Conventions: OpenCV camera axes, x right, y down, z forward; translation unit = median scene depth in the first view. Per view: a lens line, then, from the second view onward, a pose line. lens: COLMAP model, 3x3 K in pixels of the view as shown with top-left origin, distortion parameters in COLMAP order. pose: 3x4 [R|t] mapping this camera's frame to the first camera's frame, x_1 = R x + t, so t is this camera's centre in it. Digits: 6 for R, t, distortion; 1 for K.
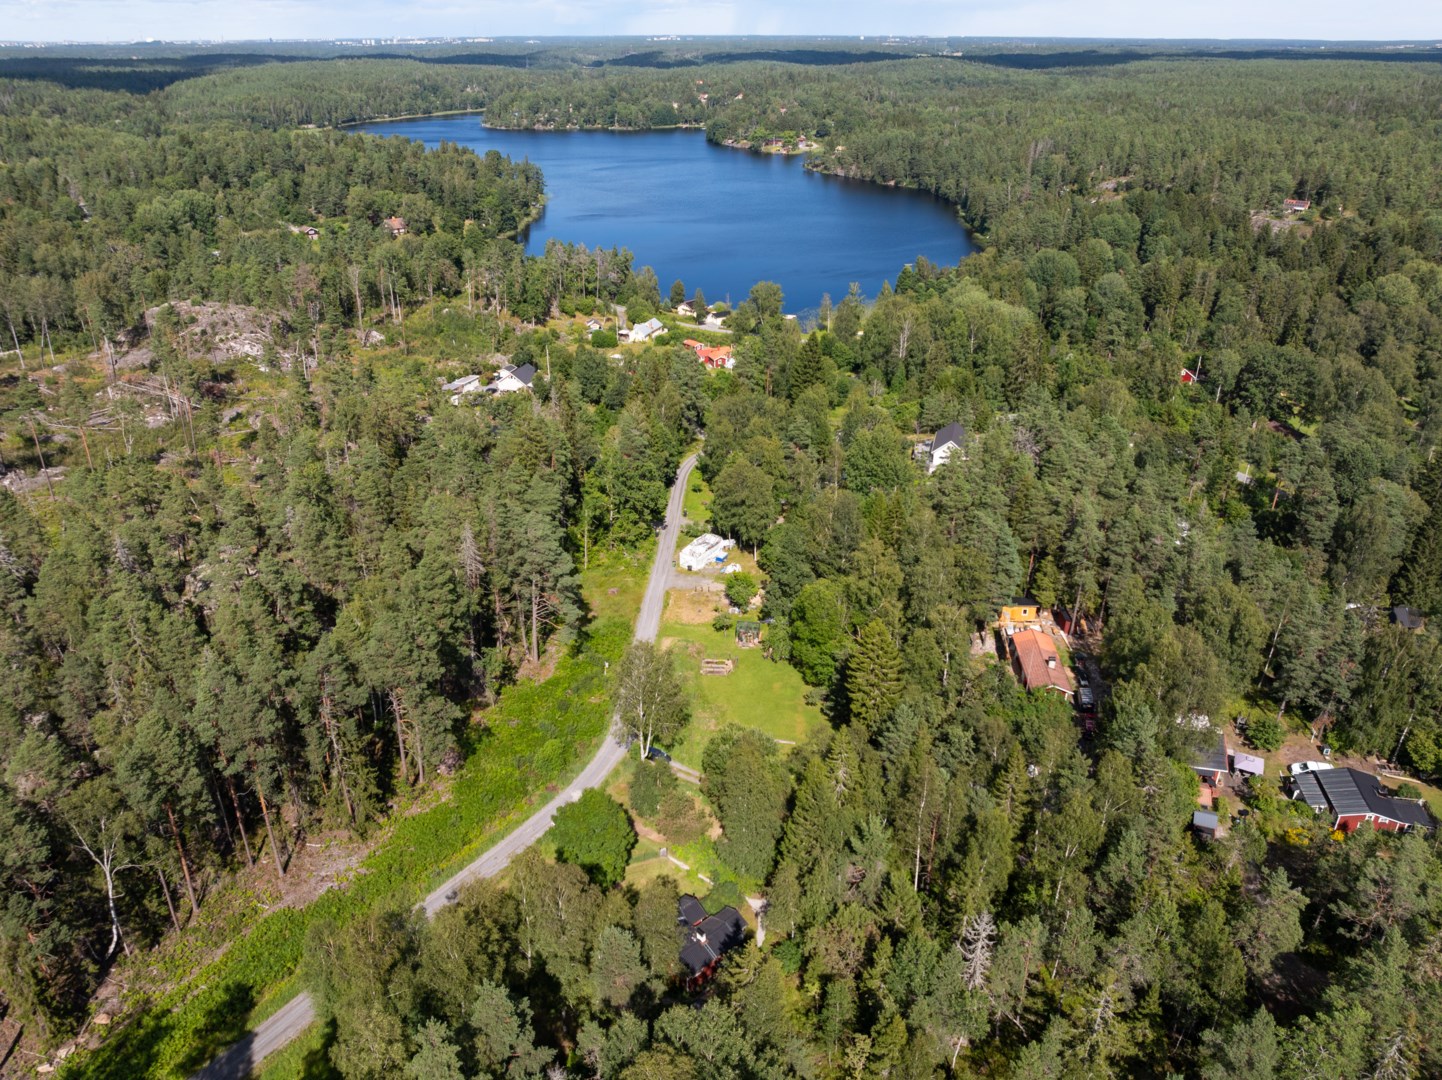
lens RADIAL K [[1005.8, 0, 721.0], [0, 1005.8, 540.0], [0, 0, 1]] dist [-0.051195, 0.027319]
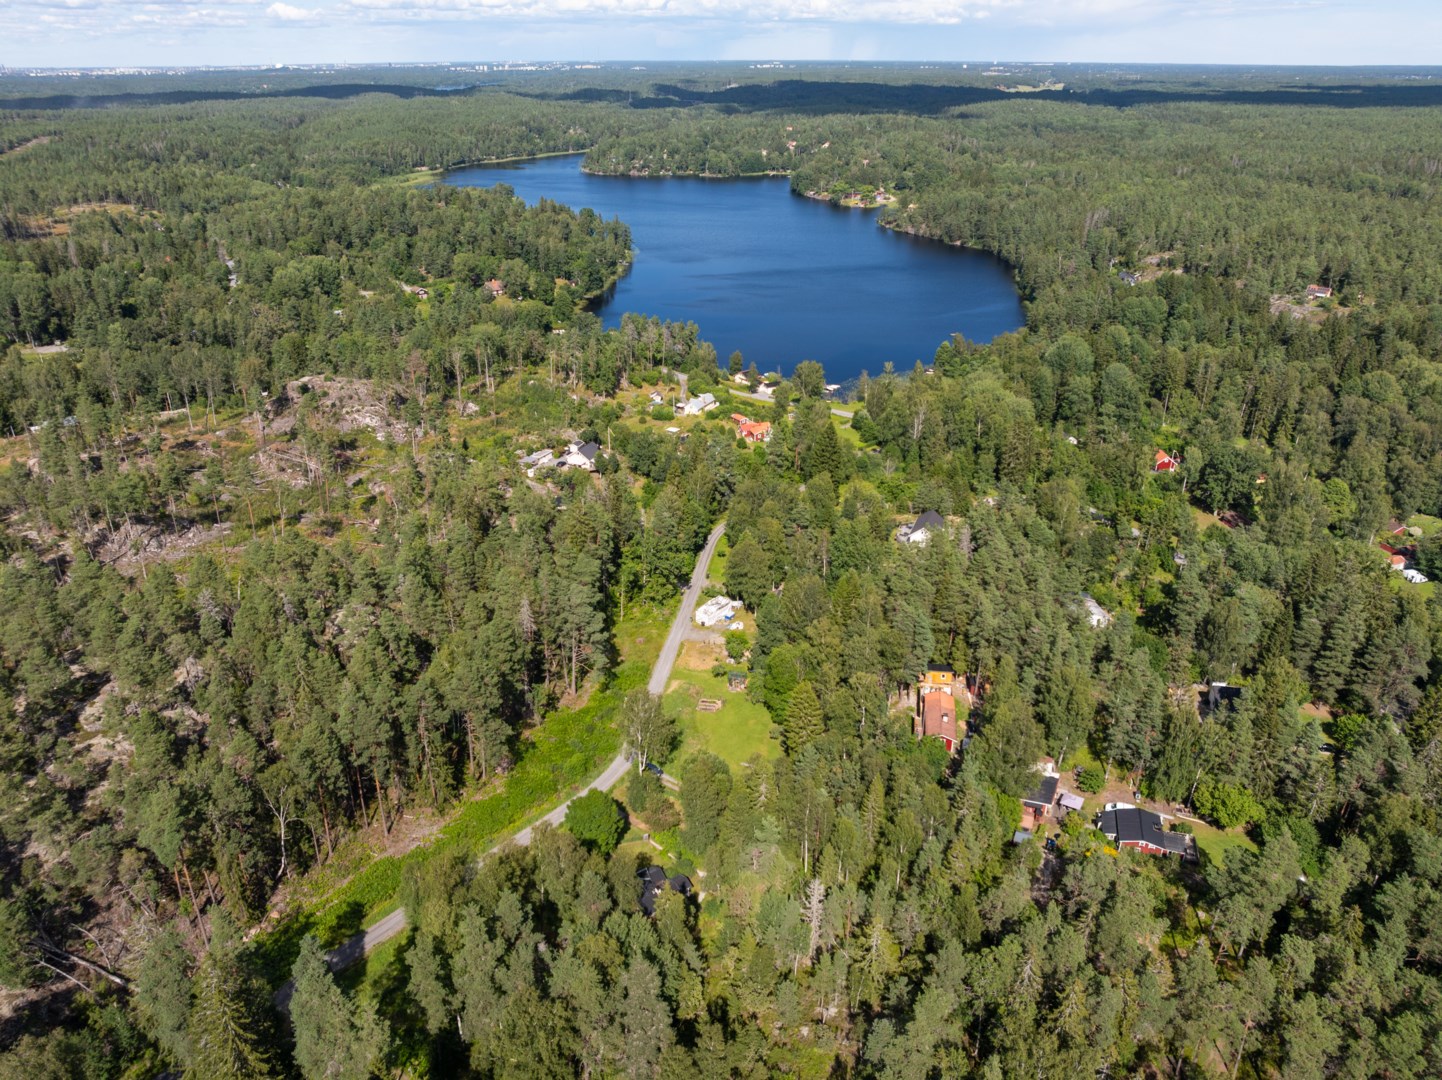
lens RADIAL K [[979.8, 0, 721.0], [0, 979.8, 540.0], [0, 0, 1]] dist [-0.026471, -0.001411]
pose [[0.996104, 0.040801, -0.078183, 0.089920], [-0.042718, 0.998822, -0.023012, -0.053865], [0.077152, 0.026262, 0.996673, -0.251810]]
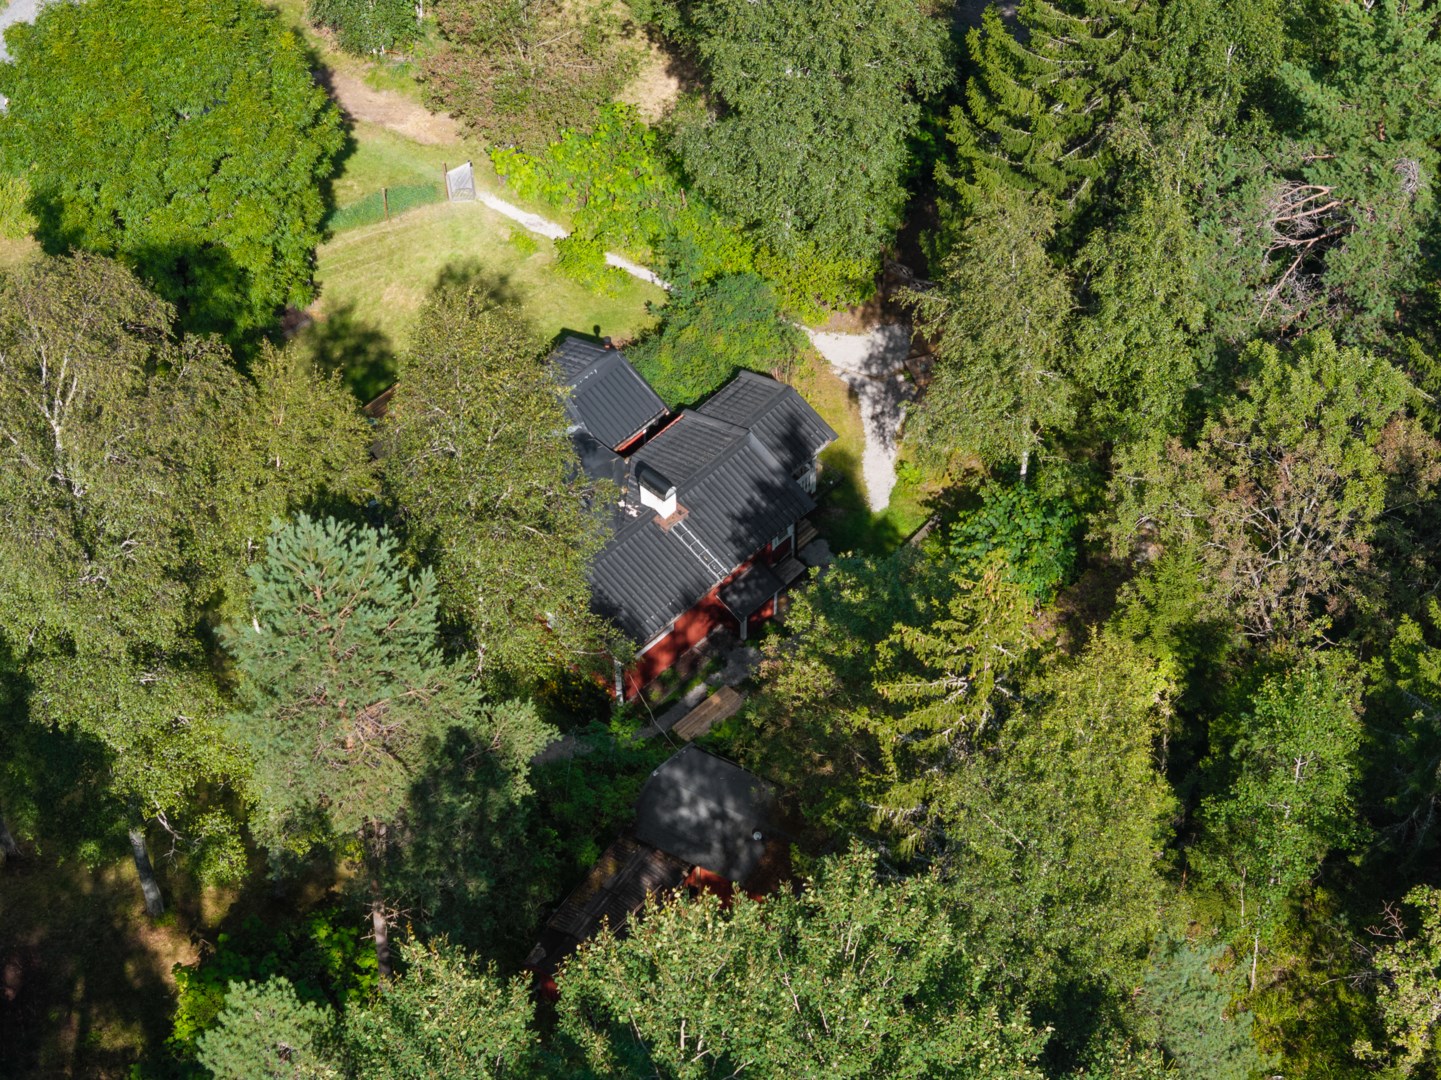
lens RADIAL K [[2921.6, 0, 720.5], [0, 2921.6, 540.0], [0, 0, 1]] dist [-0.039130, -0.079921]
pose [[0.996339, -0.072129, 0.045891, -0.020019], [0.046493, 0.907641, 0.417165, 0.054418], [-0.071742, -0.413504, 0.907671, 0.174821]]
